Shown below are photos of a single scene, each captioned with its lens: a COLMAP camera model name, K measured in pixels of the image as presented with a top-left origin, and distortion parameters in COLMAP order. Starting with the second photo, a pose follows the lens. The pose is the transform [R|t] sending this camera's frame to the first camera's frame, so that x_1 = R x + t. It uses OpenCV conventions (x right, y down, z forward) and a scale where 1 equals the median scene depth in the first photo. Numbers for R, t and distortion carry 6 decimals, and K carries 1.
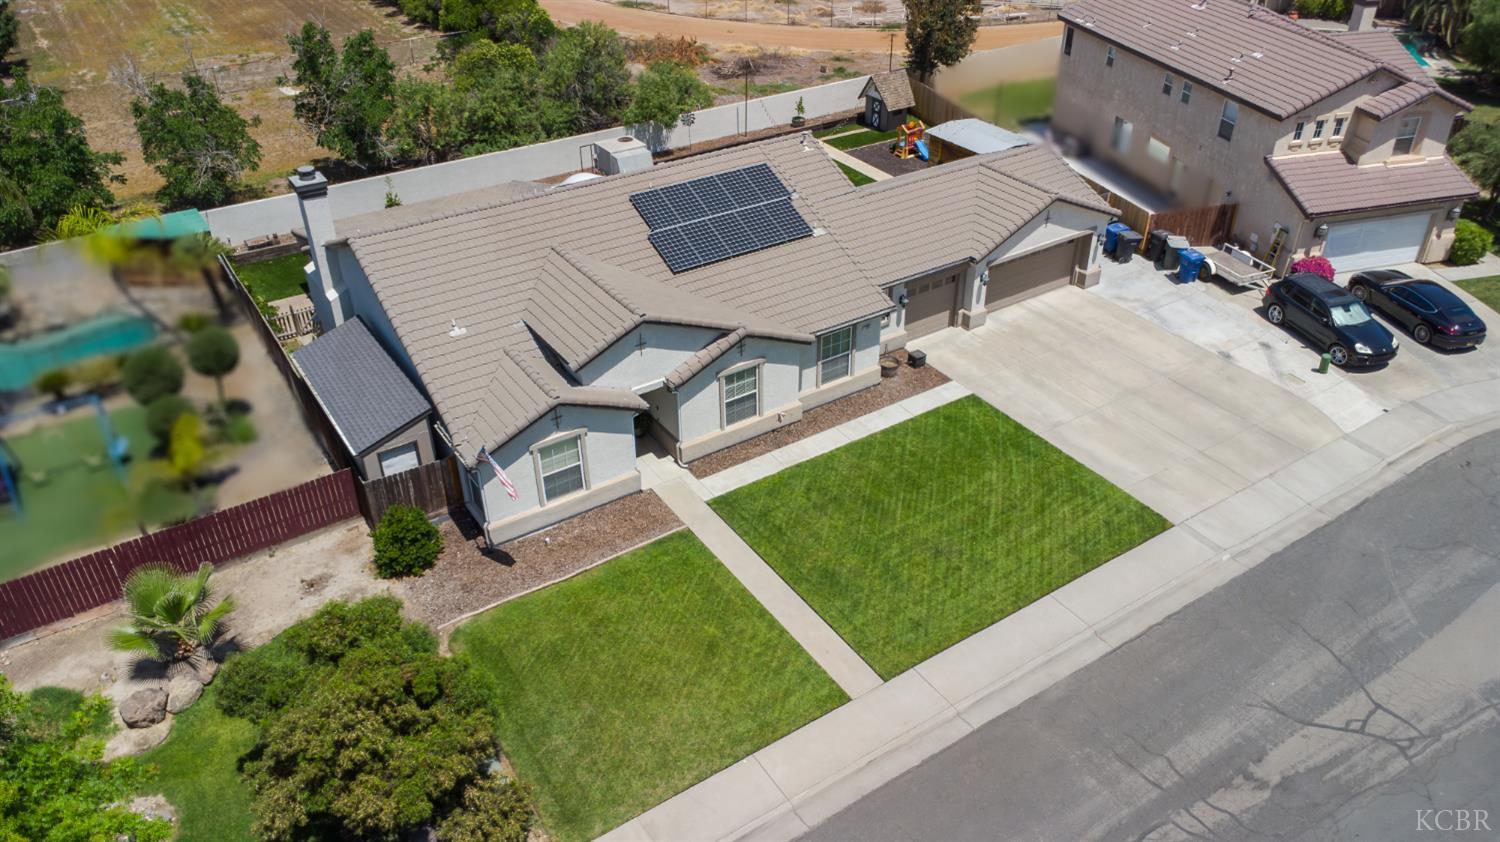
lens RADIAL K [[1105.5, 0, 750.0], [0, 1105.5, 421.0], [0, 0, 1]] dist [0.001932, -0.001851]
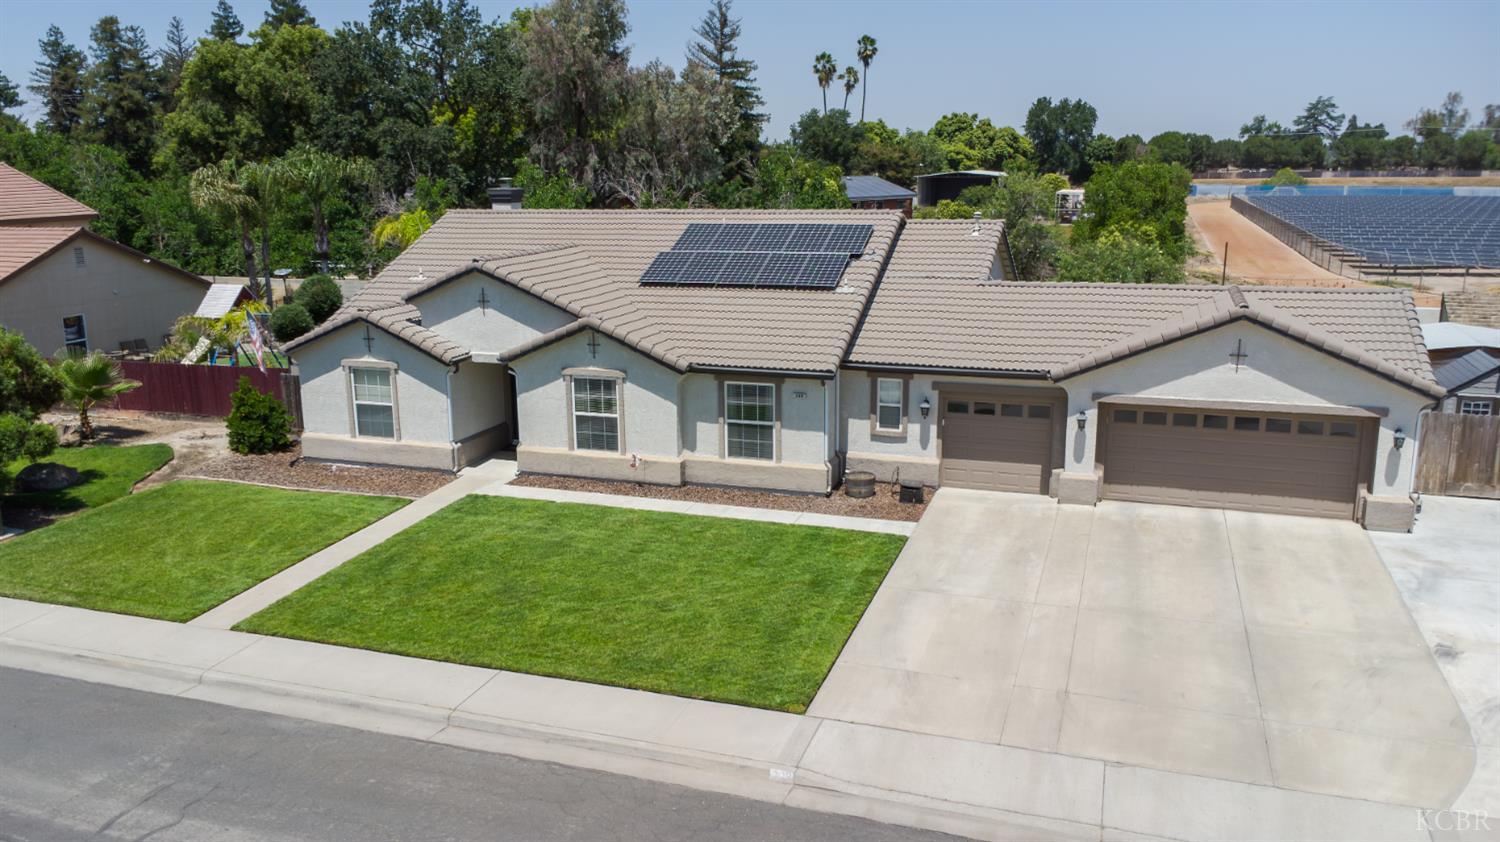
lens RADIAL K [[1184.0, 0, 696.5], [0, 1184.0, 425.5], [0, 0, 1]] dist [0.042352, -0.071066]
pose [[0.586163, 0.175524, -0.790952, 0.695759], [-0.433283, 0.892830, -0.122967, 0.057329], [0.684602, 0.414784, 0.599395, 0.515243]]
